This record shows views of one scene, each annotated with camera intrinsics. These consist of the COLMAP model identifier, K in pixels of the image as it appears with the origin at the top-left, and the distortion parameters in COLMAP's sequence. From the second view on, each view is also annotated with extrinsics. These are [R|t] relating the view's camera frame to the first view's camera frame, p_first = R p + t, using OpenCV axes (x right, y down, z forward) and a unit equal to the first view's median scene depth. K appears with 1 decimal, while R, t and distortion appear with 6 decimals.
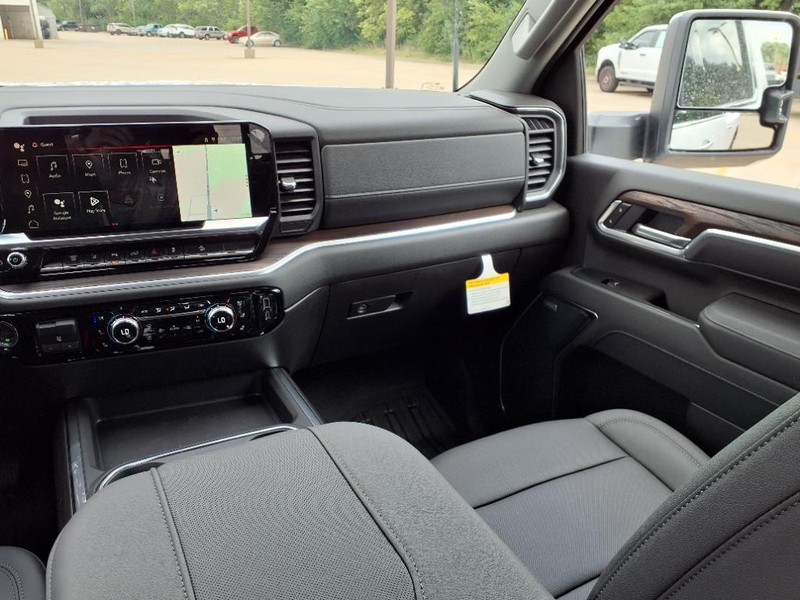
lens RADIAL K [[665.4, 0, 397.8], [0, 665.4, 312.0], [0, 0, 1]] dist [0.030602, -0.032873]
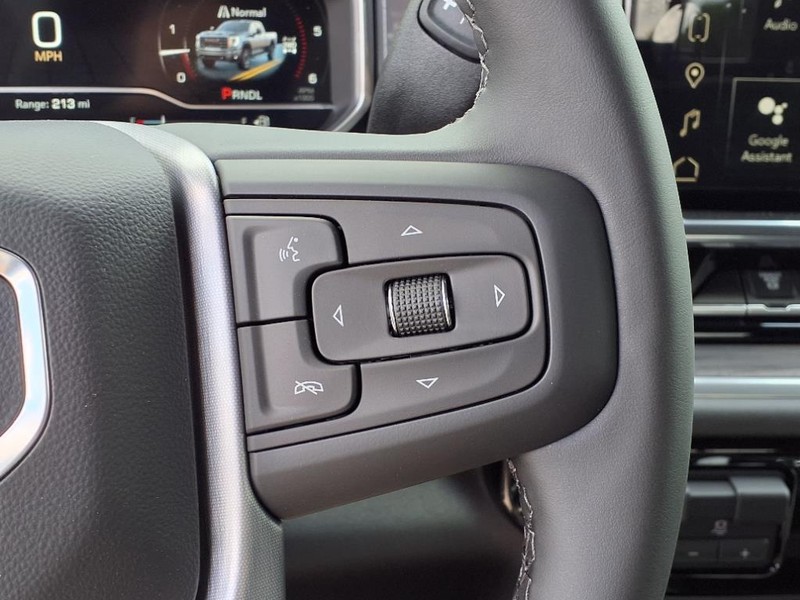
lens RADIAL K [[1043.8, 0, 415.5], [0, 1043.8, 323.5], [0, 0, 1]] dist [0.209875, -0.638637]
pose [[0.958243, 0.116416, -0.261187, -0.449687], [-0.120738, 0.992684, -0.000506, -0.033589], [0.259217, 0.032020, 0.965288, 0.397132]]
